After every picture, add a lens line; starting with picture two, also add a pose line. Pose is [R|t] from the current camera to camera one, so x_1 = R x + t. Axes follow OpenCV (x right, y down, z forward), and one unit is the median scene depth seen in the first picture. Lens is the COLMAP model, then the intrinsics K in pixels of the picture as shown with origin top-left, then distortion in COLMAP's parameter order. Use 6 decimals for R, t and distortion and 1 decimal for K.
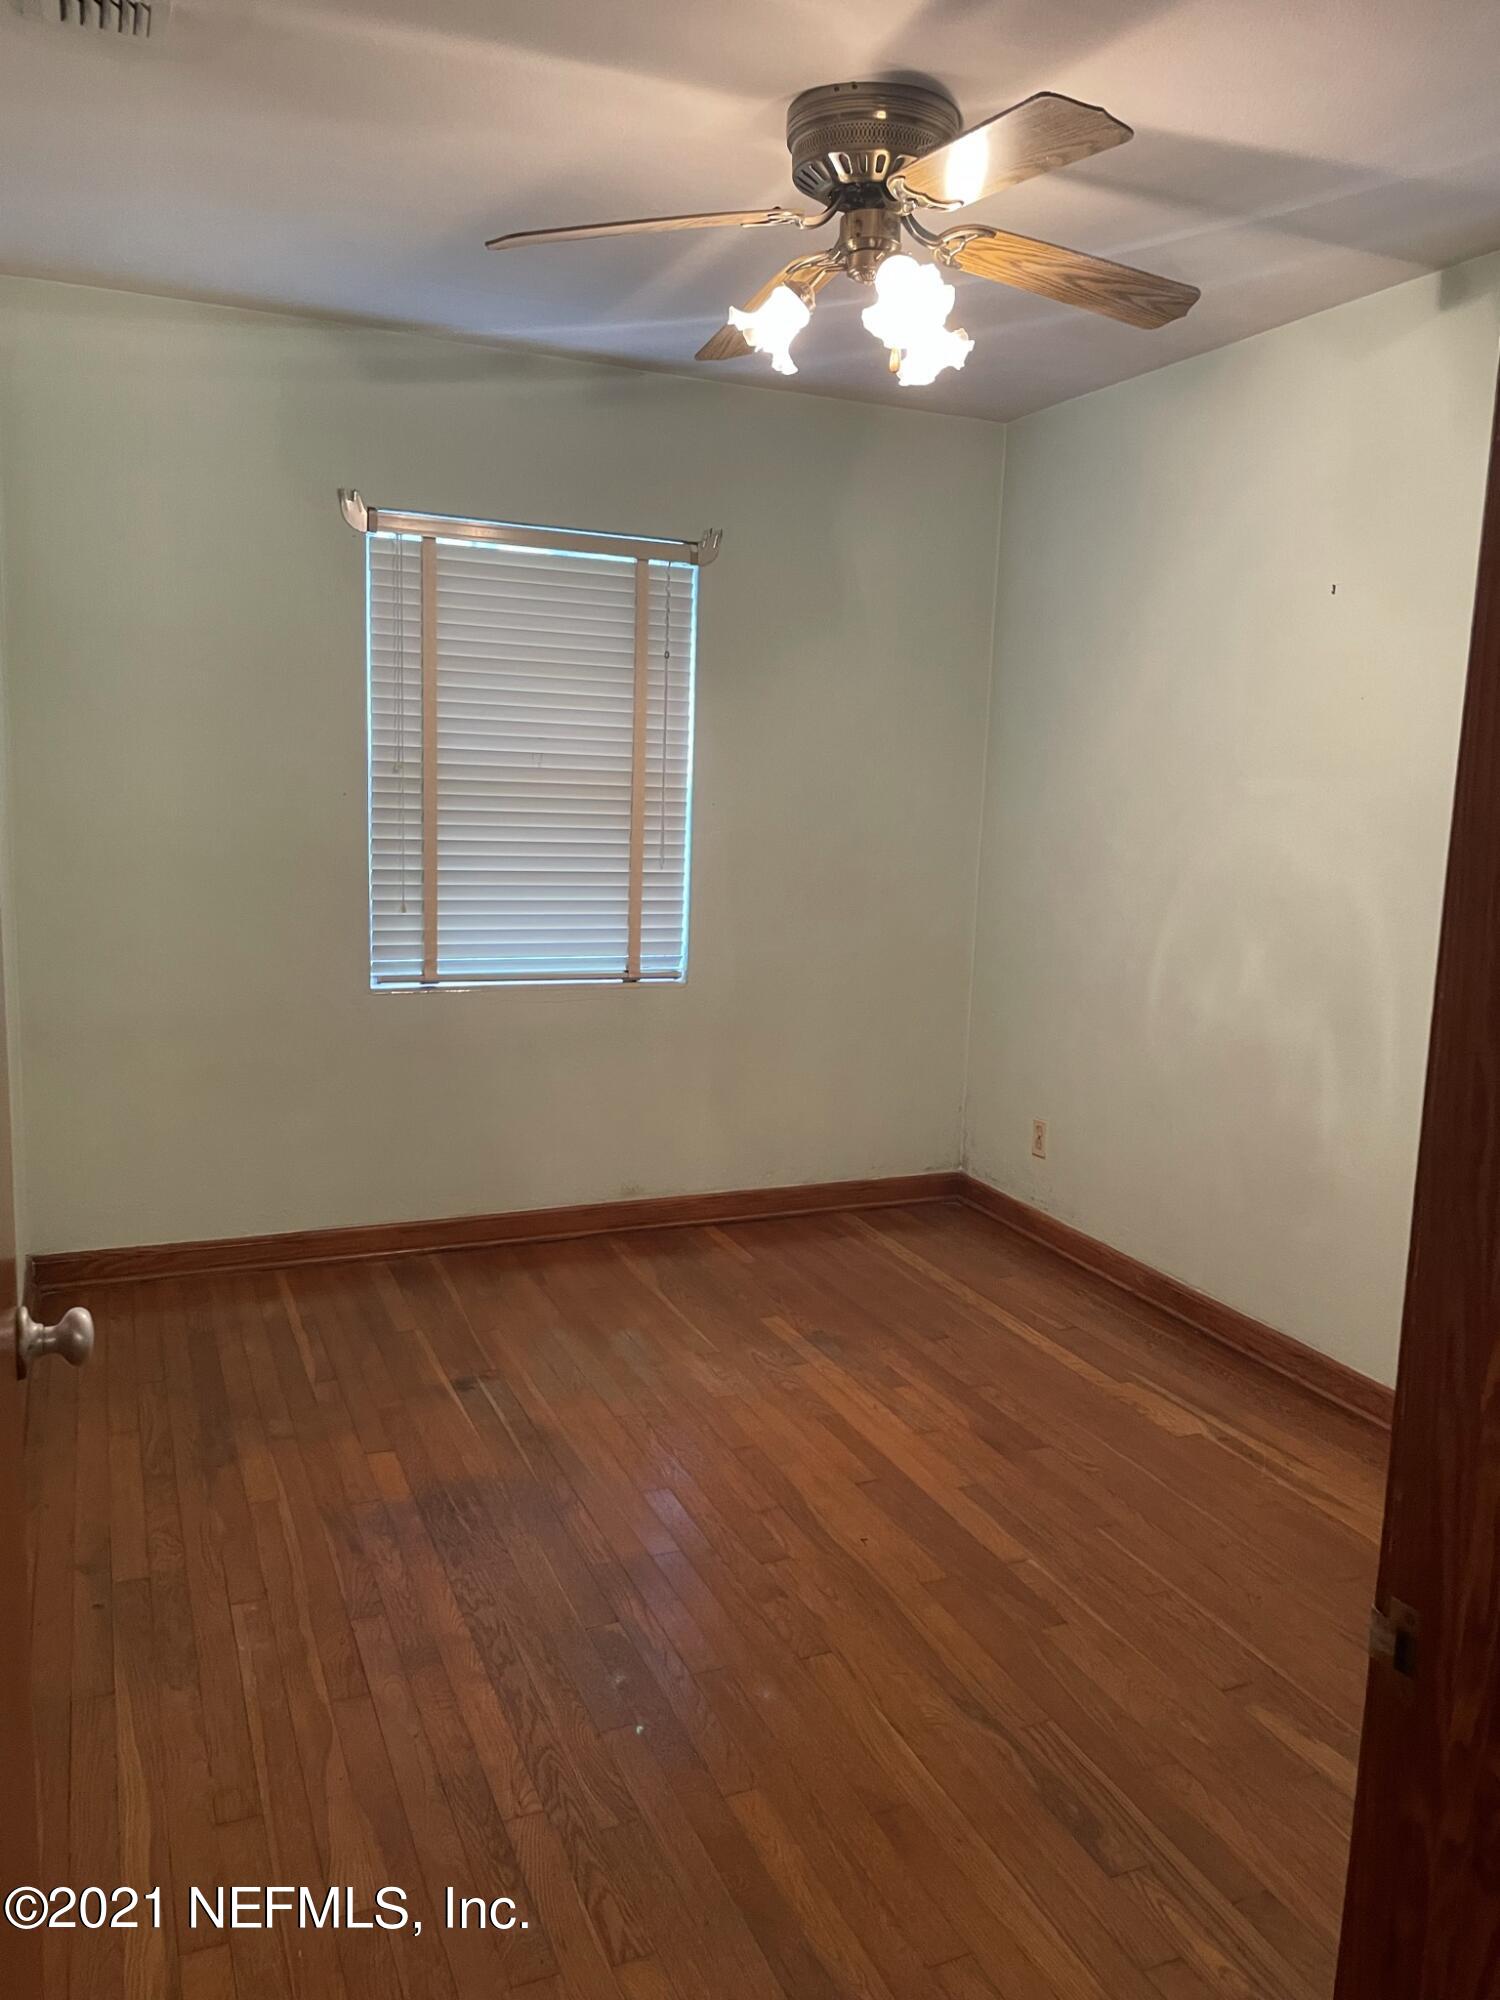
lens RADIAL K [[1505.3, 0, 801.3], [0, 1505.3, 1022.6], [0, 0, 1]] dist [0.043573, -0.027288]
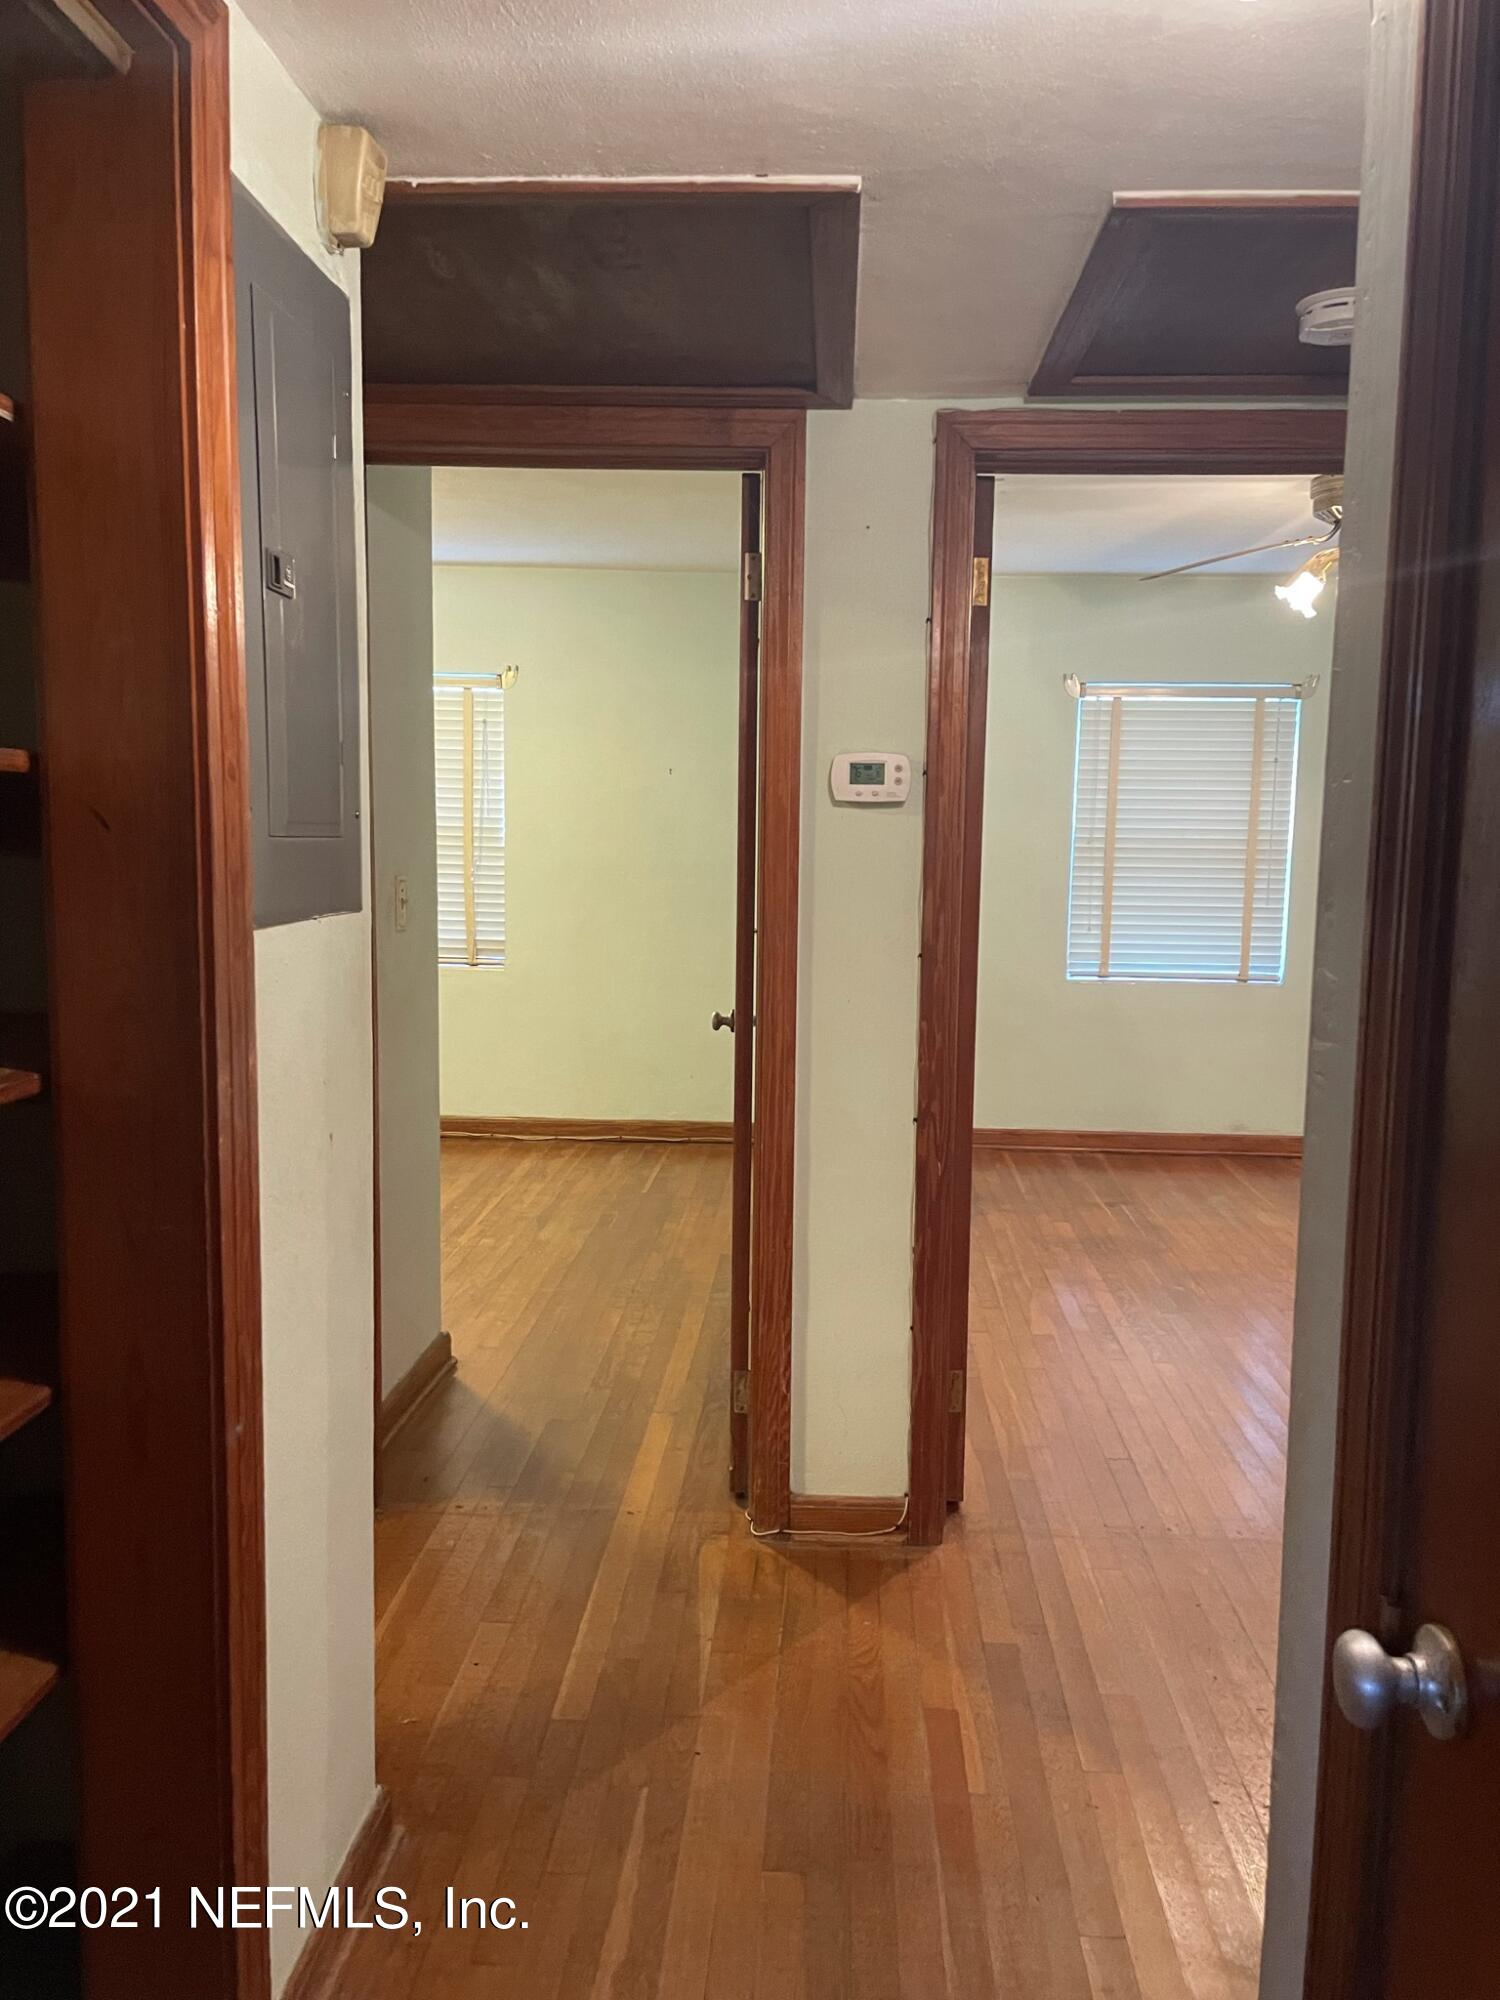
lens RADIAL K [[1505.3, 0, 751.5], [0, 1505.3, 999.4], [0, 0, 1]] dist [0.043573, -0.027288]
pose [[0.883271, 0.025394, -0.468174, 0.169115], [-0.057987, 0.996783, -0.055334, 0.108517], [0.465263, 0.076023, 0.881902, -0.566203]]
